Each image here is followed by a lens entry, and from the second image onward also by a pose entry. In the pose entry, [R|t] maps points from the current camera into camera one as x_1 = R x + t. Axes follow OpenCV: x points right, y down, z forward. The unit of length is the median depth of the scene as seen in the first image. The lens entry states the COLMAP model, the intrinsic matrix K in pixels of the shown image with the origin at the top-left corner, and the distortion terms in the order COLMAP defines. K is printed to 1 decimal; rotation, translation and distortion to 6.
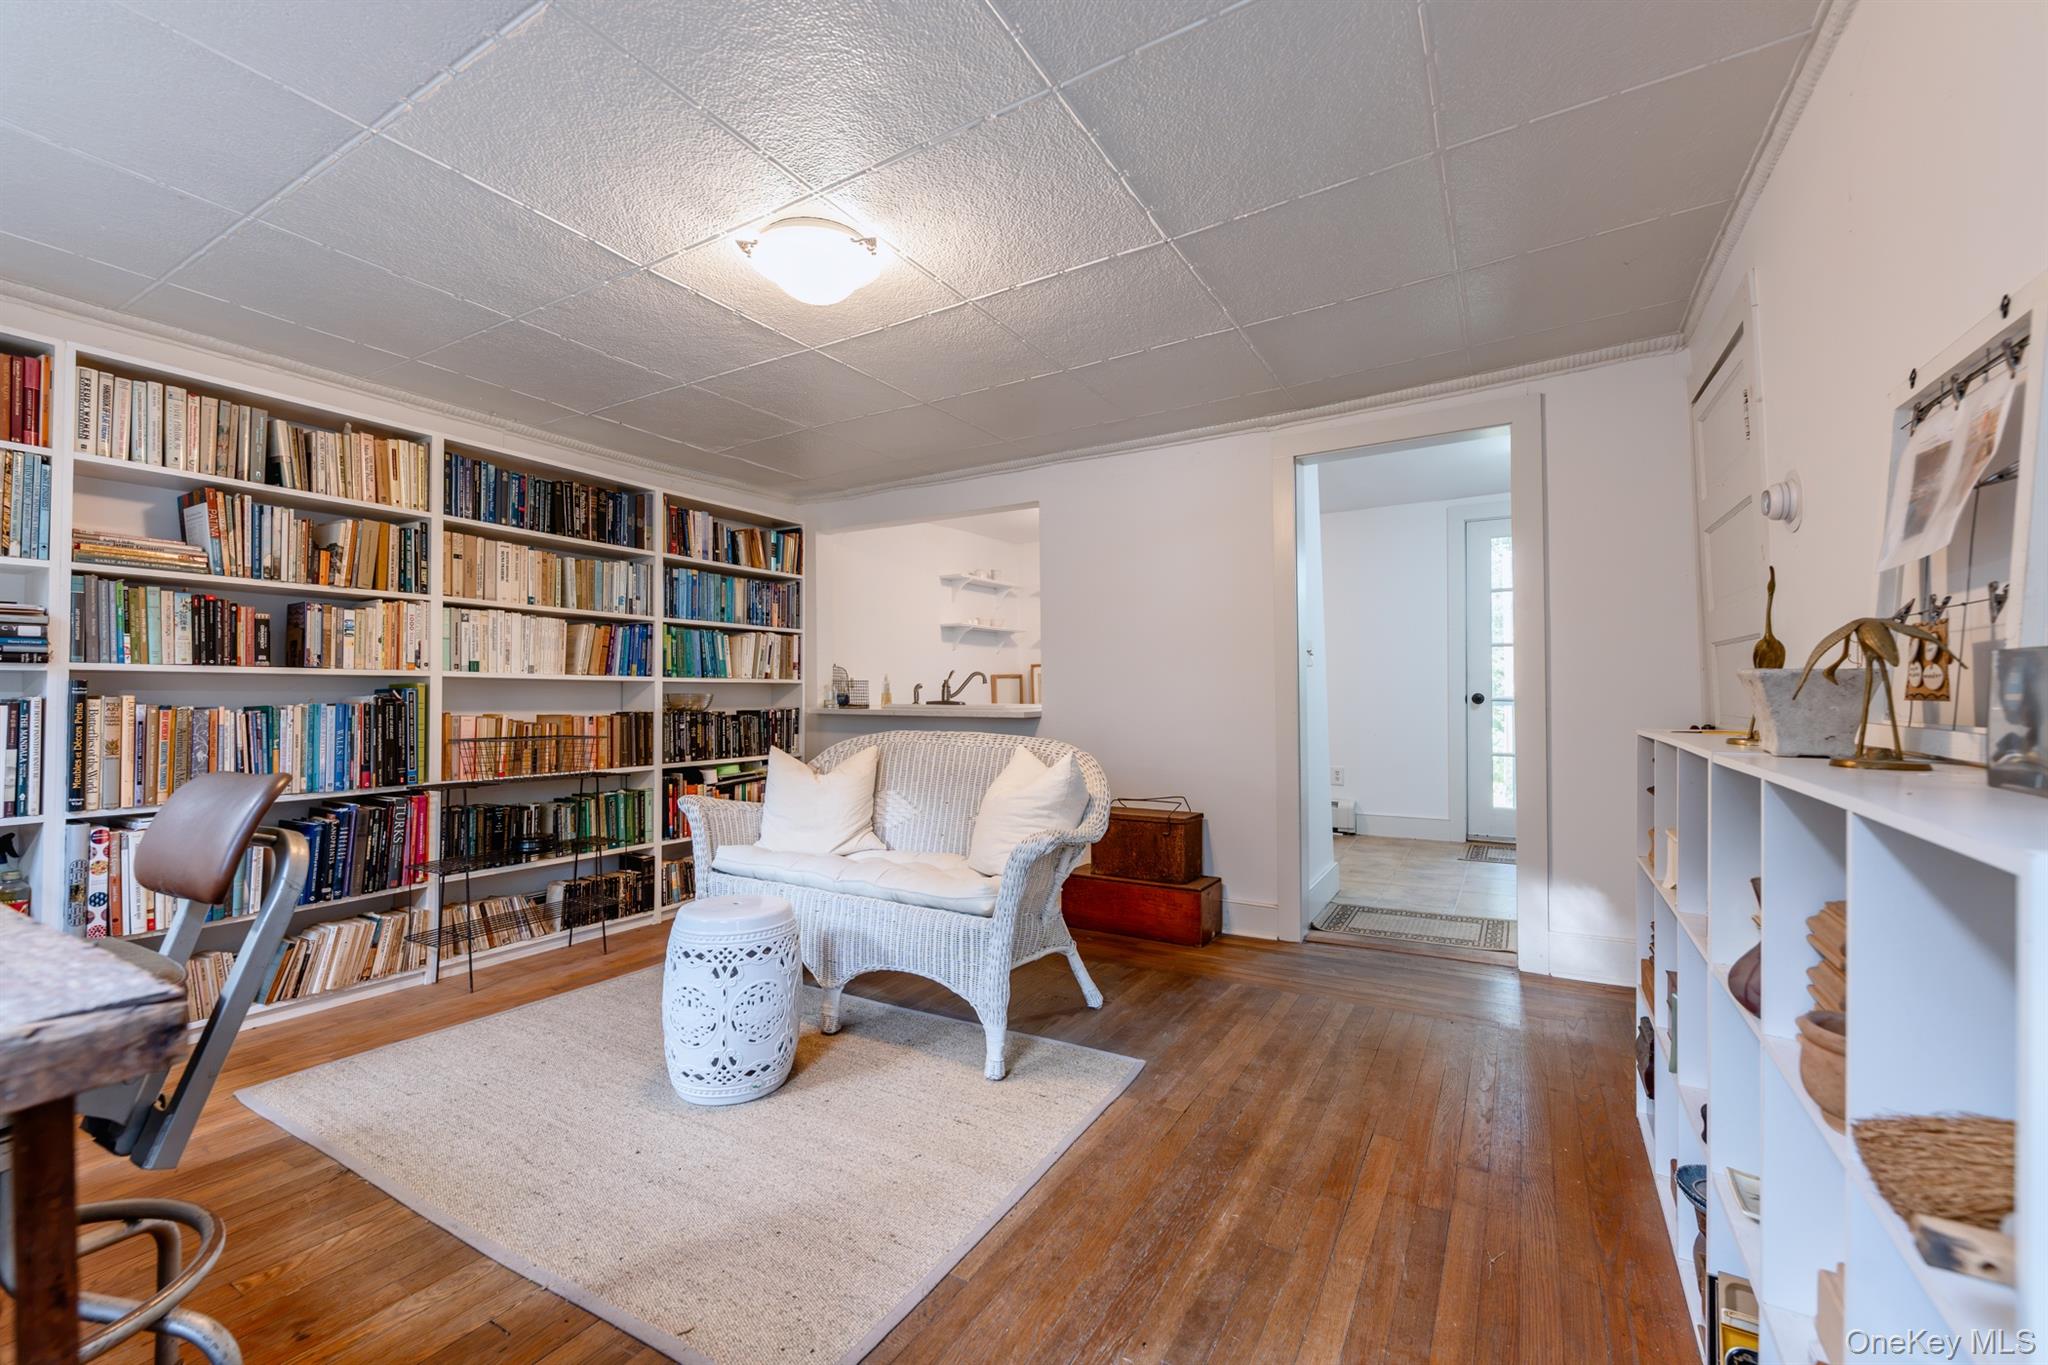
lens RADIAL K [[847.3, 0, 1042.1], [0, 847.3, 680.2], [0, 0, 1]] dist [-0.000462, -0.001336]
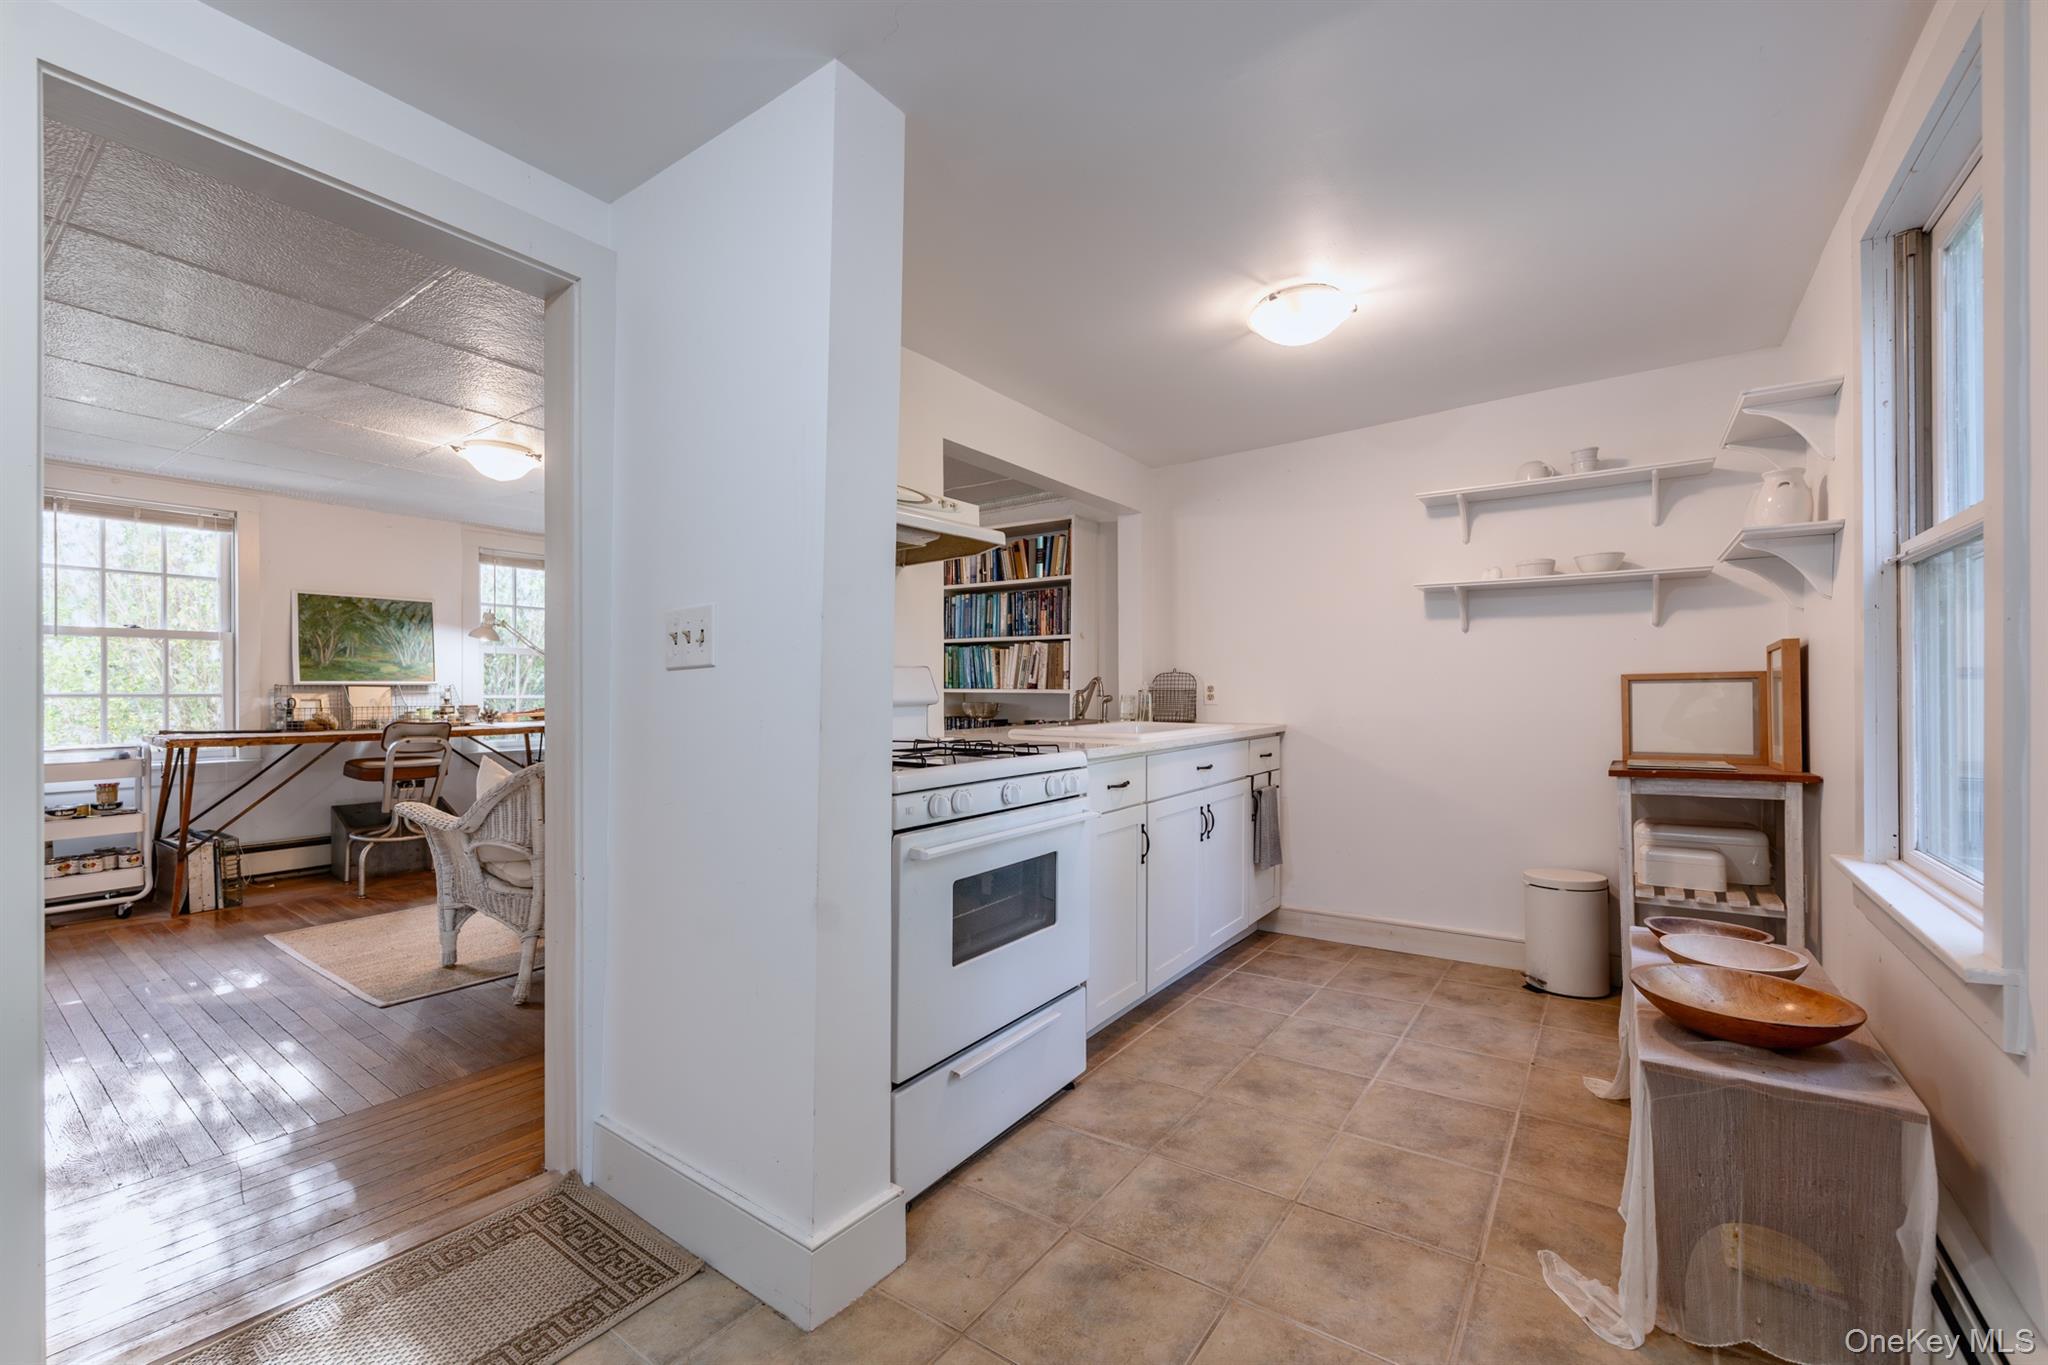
lens RADIAL K [[847.3, 0, 1024.3], [0, 847.3, 693.9], [0, 0, 1]] dist [-0.000462, -0.001336]
pose [[-0.113604, 0.007528, -0.993498, 0.937469], [0.007705, 0.999948, 0.006696, -0.003314], [0.993496, -0.006894, -0.113656, 1.574123]]
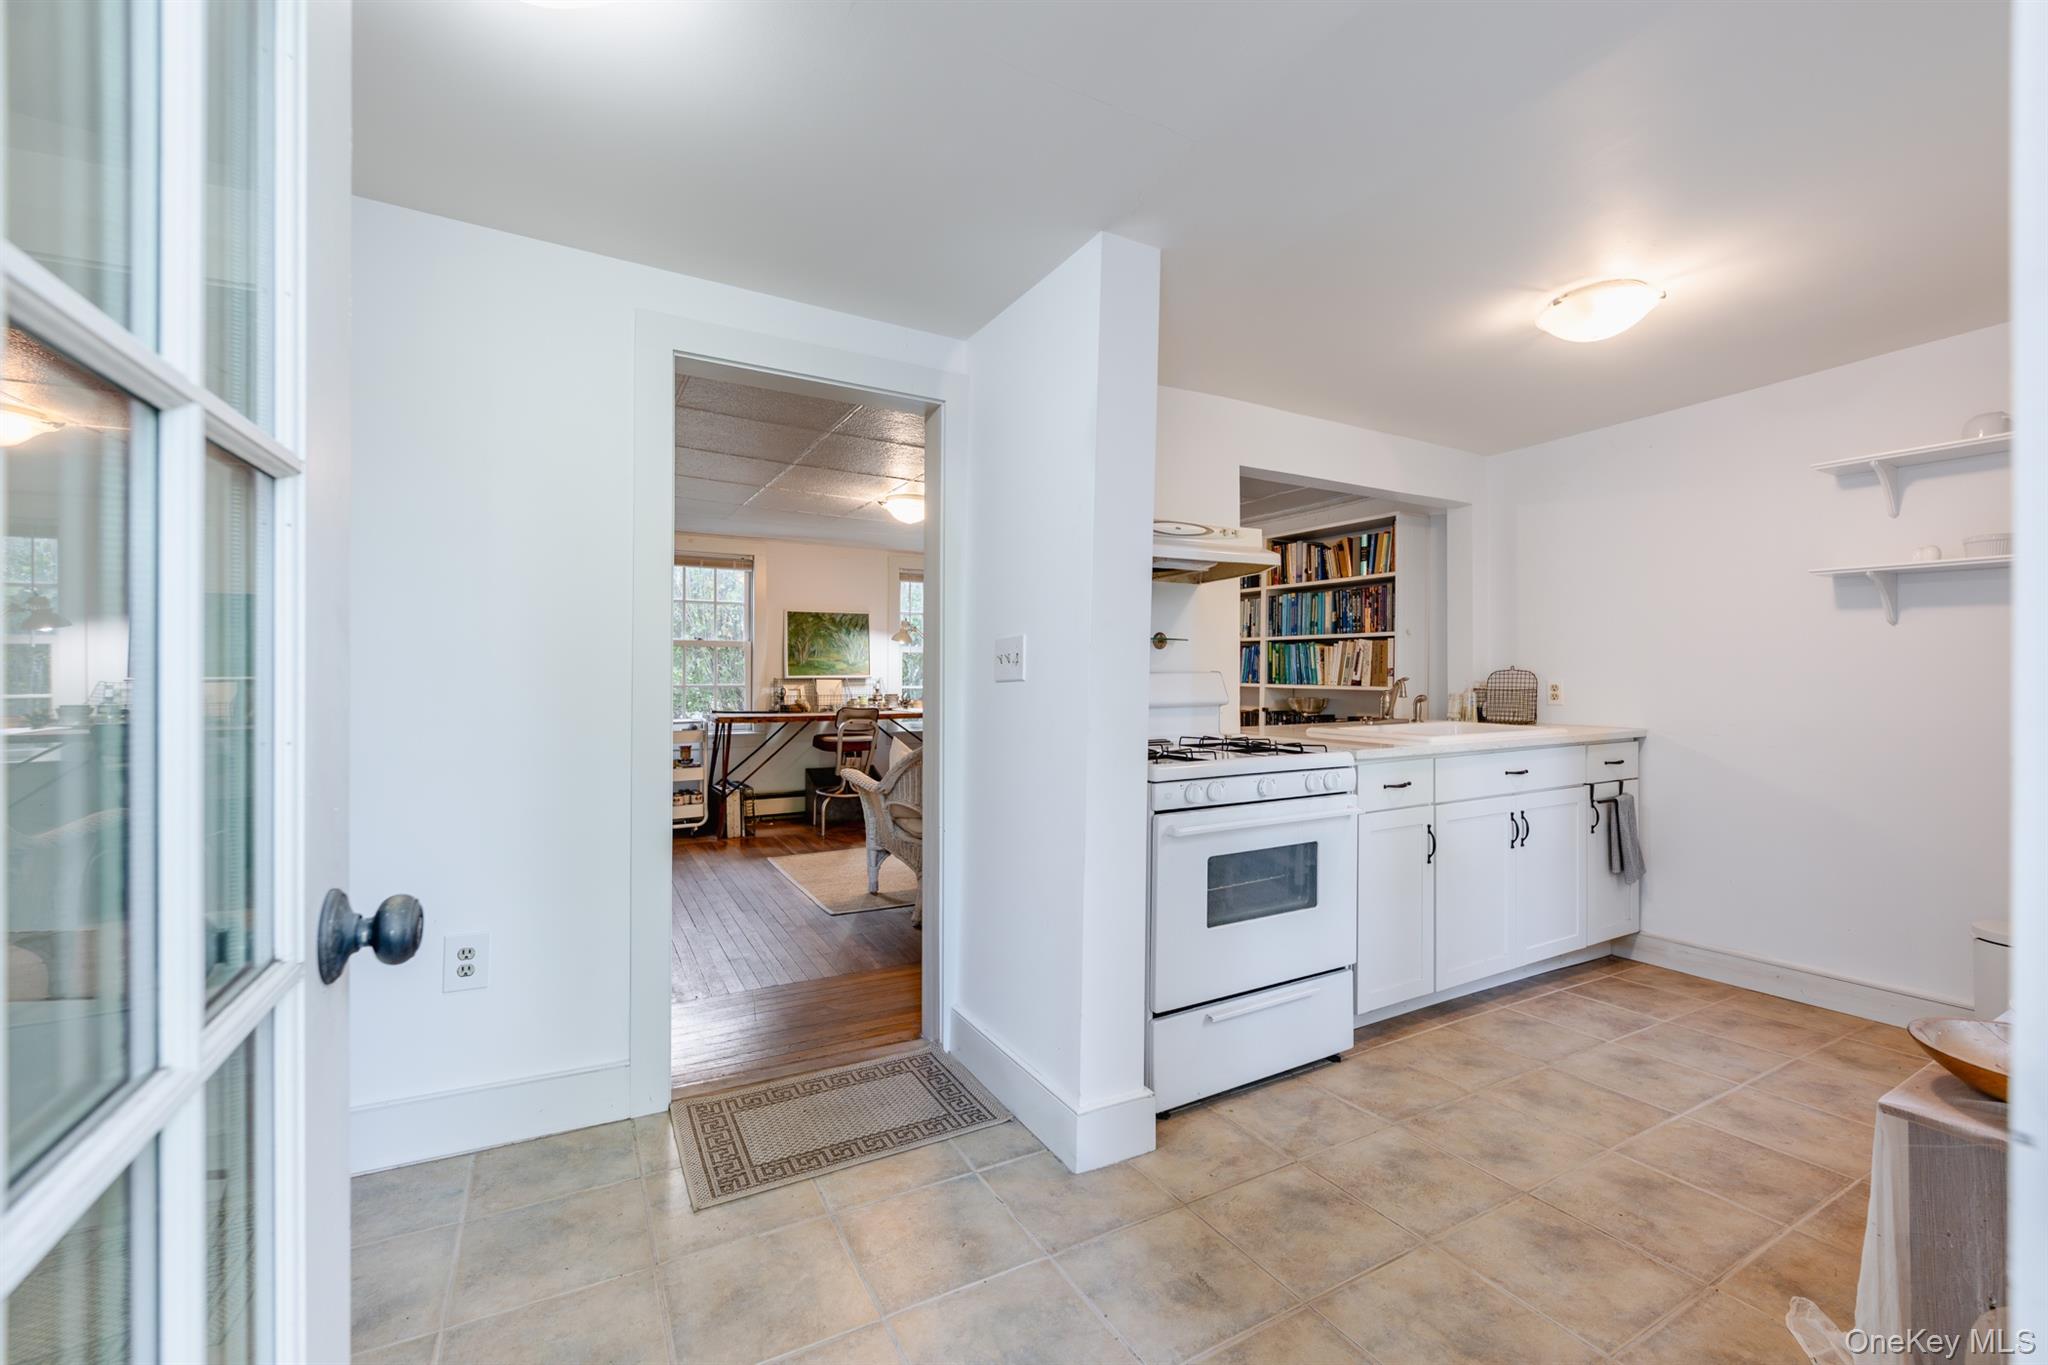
lens RADIAL K [[847.3, 0, 1015.7], [0, 847.3, 673.3], [0, 0, 1]] dist [-0.000462, -0.001336]
pose [[-0.532490, 0.002035, -0.846434, 1.048872], [0.007268, 0.999971, -0.002168, -0.024093], [0.846405, -0.007306, -0.532490, 1.701524]]
